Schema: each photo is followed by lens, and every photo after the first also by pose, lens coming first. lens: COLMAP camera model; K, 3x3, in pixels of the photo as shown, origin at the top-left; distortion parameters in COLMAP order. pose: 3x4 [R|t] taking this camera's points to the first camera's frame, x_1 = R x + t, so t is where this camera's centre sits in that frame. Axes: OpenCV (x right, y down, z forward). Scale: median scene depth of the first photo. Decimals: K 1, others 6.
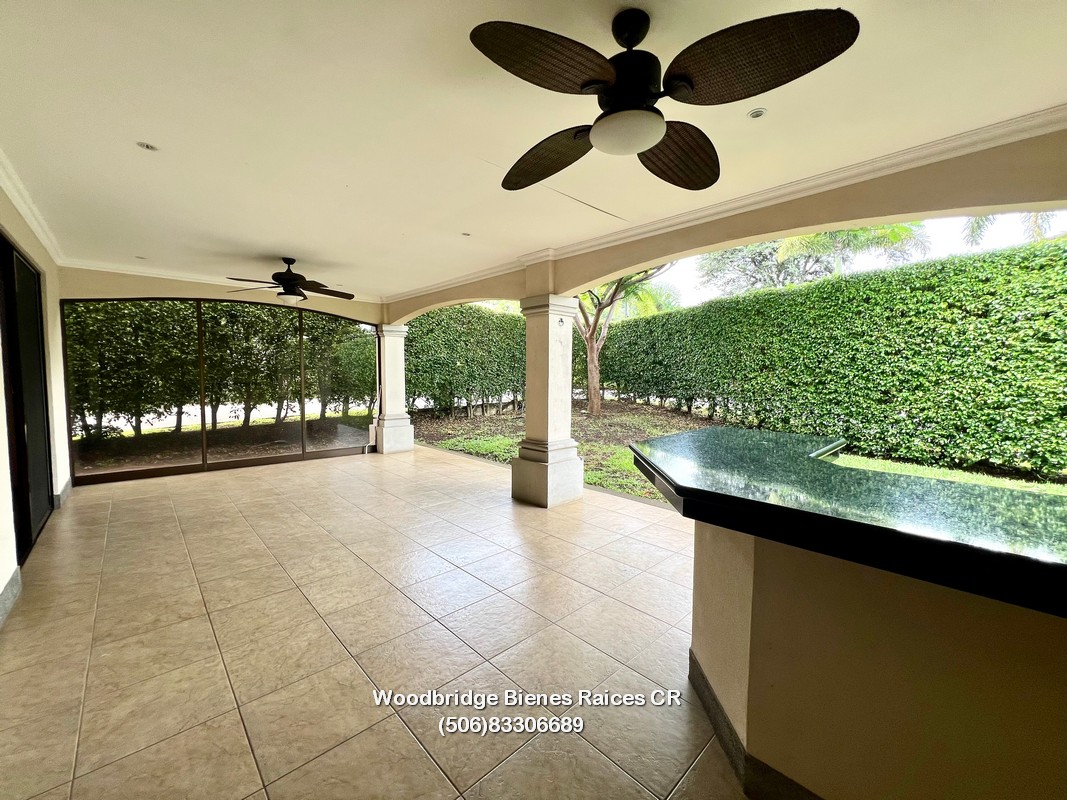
lens RADIAL K [[425.4, 0, 533.5], [0, 425.4, 400.0], [0, 0, 1]] dist [-0.003939, -0.000420]
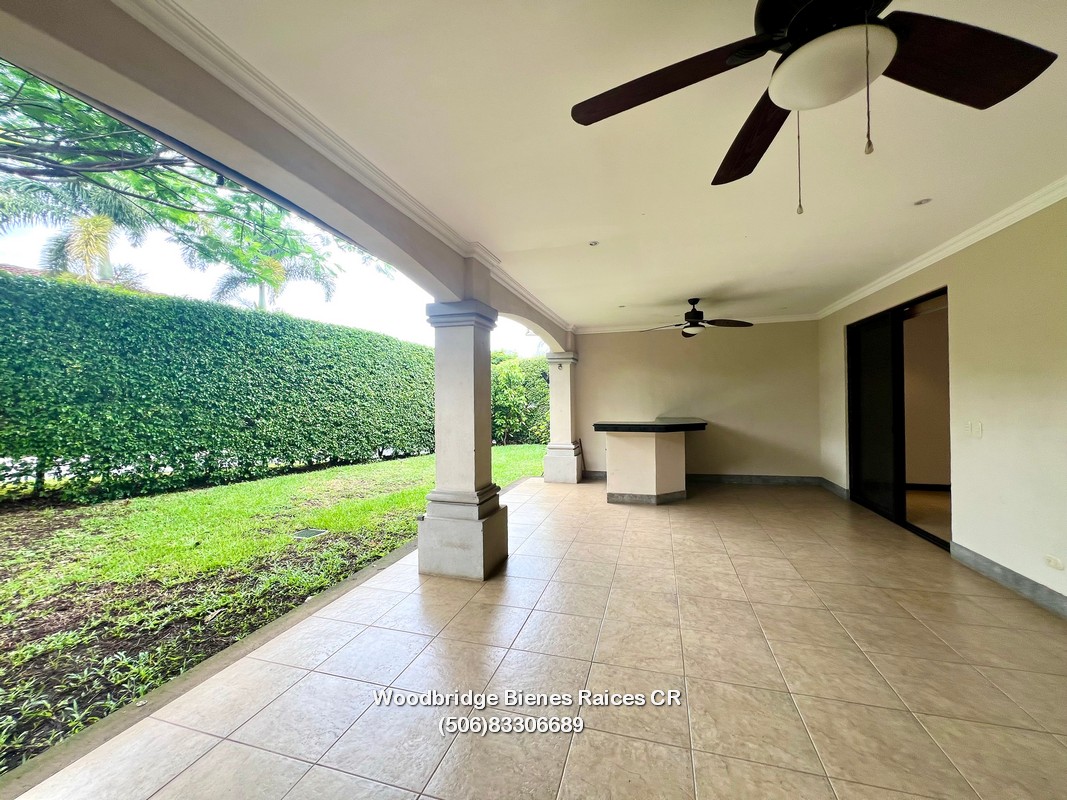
lens RADIAL K [[425.4, 0, 533.5], [0, 425.4, 400.0], [0, 0, 1]] dist [-0.003939, -0.000420]
pose [[-0.498079, 0.006007, 0.867111, -0.953349], [0.066745, 0.997275, 0.031431, -0.108226], [-0.864559, 0.073531, -0.497123, 1.741116]]
